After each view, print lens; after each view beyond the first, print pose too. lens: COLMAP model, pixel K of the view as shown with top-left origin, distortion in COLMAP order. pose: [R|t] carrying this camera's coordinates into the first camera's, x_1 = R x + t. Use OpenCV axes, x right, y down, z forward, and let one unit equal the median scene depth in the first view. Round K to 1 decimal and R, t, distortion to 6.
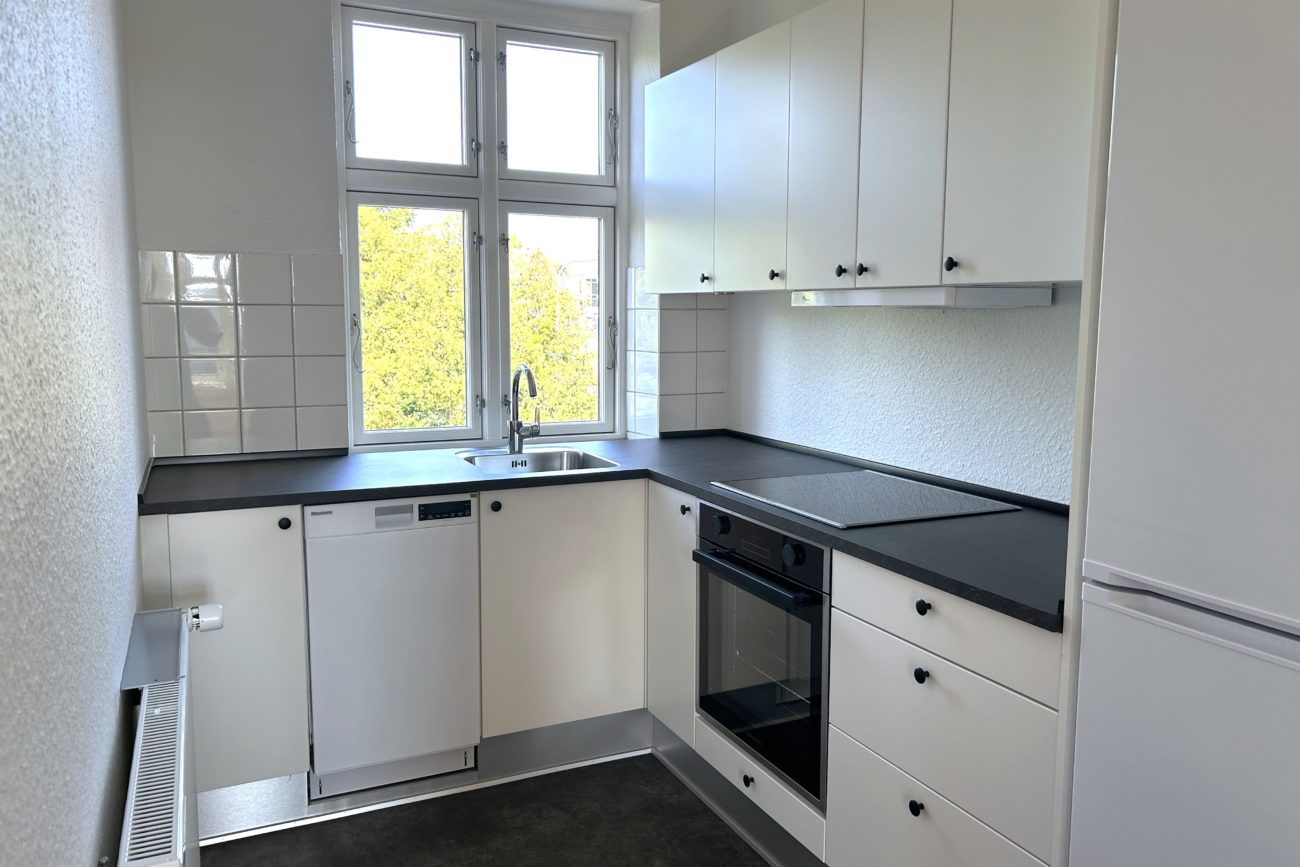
lens RADIAL K [[1004.7, 0, 627.9], [0, 1004.7, 433.7], [0, 0, 1]] dist [-0.000760, -0.003258]
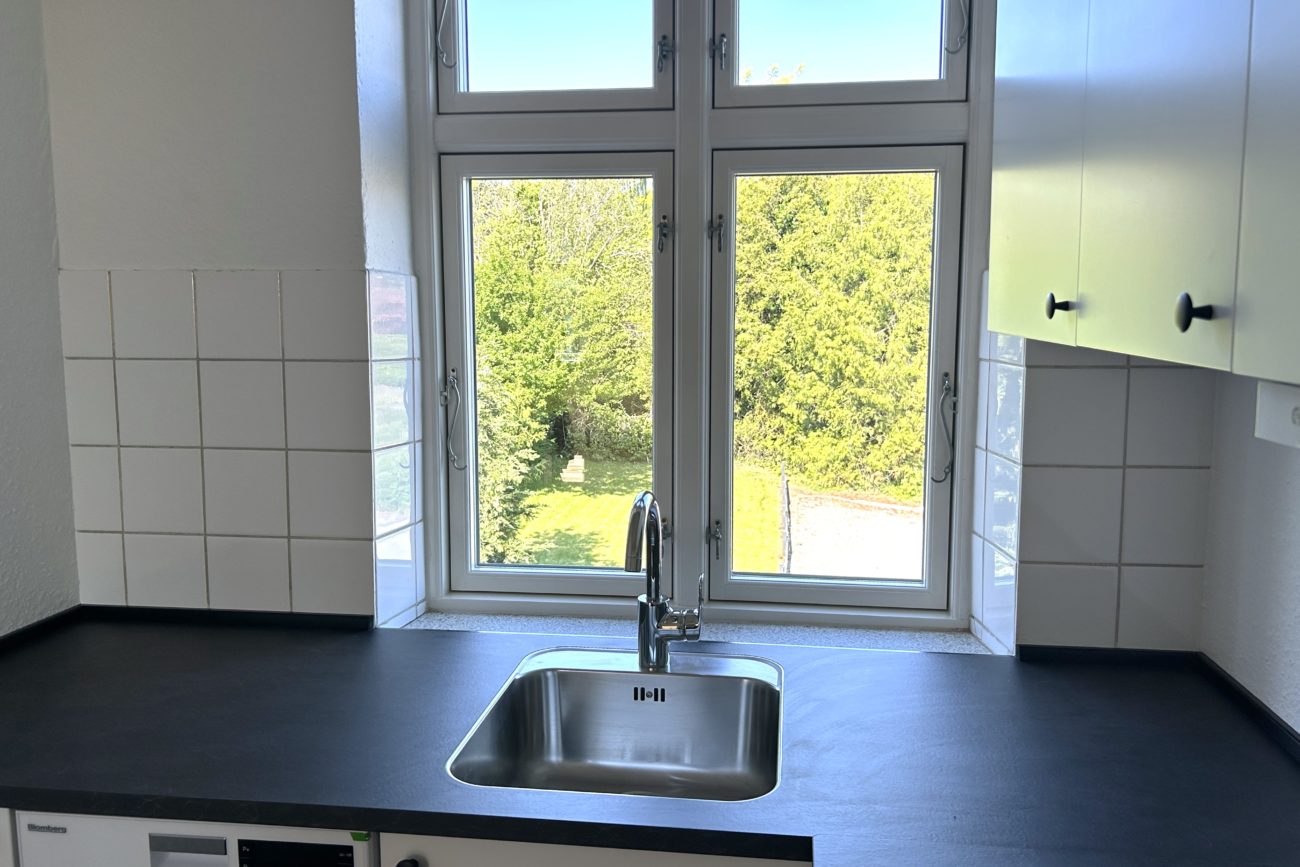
lens RADIAL K [[1012.1, 0, 657.9], [0, 1012.1, 417.1], [0, 0, 1]] dist [0.009804, -0.002871]
pose [[0.841404, 0.050561, -0.538036, 0.138308], [-0.053478, 0.998517, 0.010202, -0.100905], [0.537754, 0.020190, 0.842860, 0.560842]]
